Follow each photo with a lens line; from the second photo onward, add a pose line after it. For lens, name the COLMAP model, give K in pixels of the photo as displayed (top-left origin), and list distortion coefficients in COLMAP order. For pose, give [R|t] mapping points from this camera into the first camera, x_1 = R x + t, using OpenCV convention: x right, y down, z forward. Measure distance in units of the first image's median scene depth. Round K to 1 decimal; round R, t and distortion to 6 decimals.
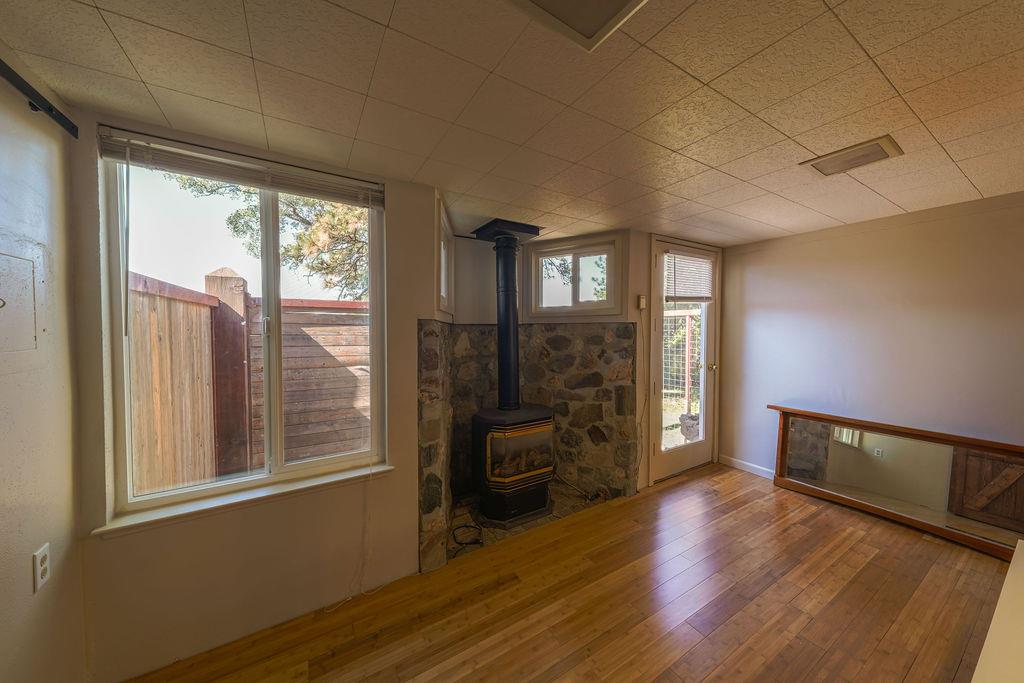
lens RADIAL K [[349.3, 0, 506.5], [0, 349.3, 339.0], [0, 0, 1]] dist [0.019573, -0.005023]
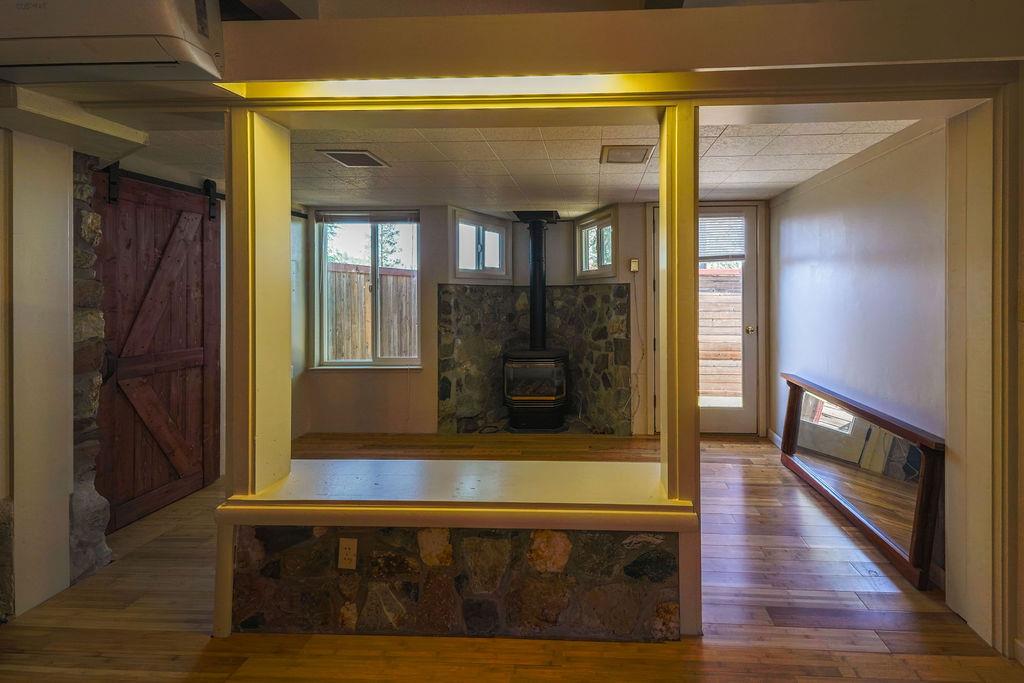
lens RADIAL K [[392.5, 0, 579.8], [0, 392.5, 290.5], [0, 0, 1]] dist [0.010270, -0.000093]
pose [[0.831513, -0.001101, -0.555504, 0.938433], [-0.014826, 0.999598, -0.024173, 0.009020], [0.555307, 0.028336, 0.831162, -0.139196]]
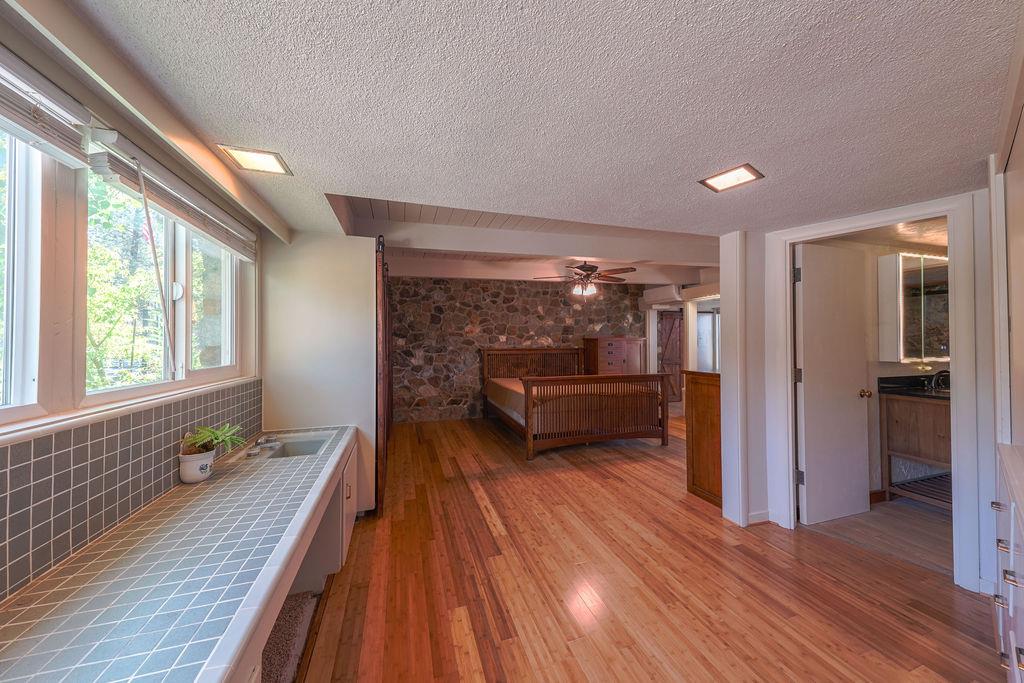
lens RADIAL K [[349.3, 0, 506.5], [0, 349.3, 339.0], [0, 0, 1]] dist [0.019573, -0.005023]
pose [[-0.241021, -0.010351, -0.970465, 2.723972], [-0.029034, 0.999572, -0.003451, 0.027360], [0.970086, 0.027345, -0.241218, -0.522830]]
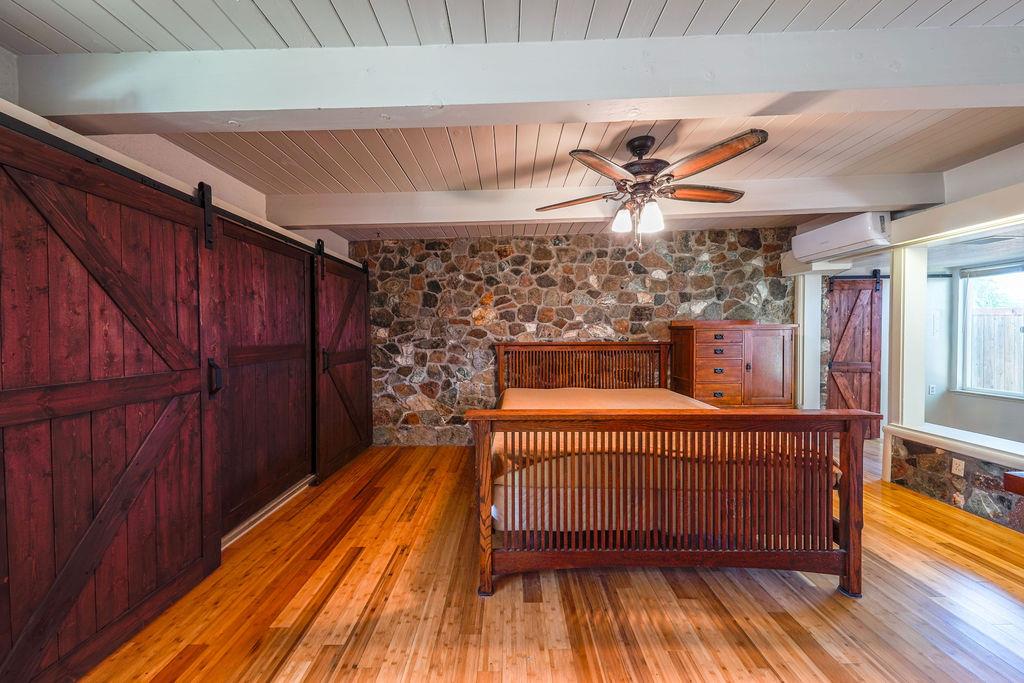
lens RADIAL K [[349.3, 0, 506.5], [0, 349.3, 339.0], [0, 0, 1]] dist [0.019573, -0.005023]
pose [[-0.523427, 0.014616, -0.851945, 1.823865], [-0.023615, 0.999220, 0.031651, 0.021420], [0.851743, 0.036686, -0.522673, -0.401471]]
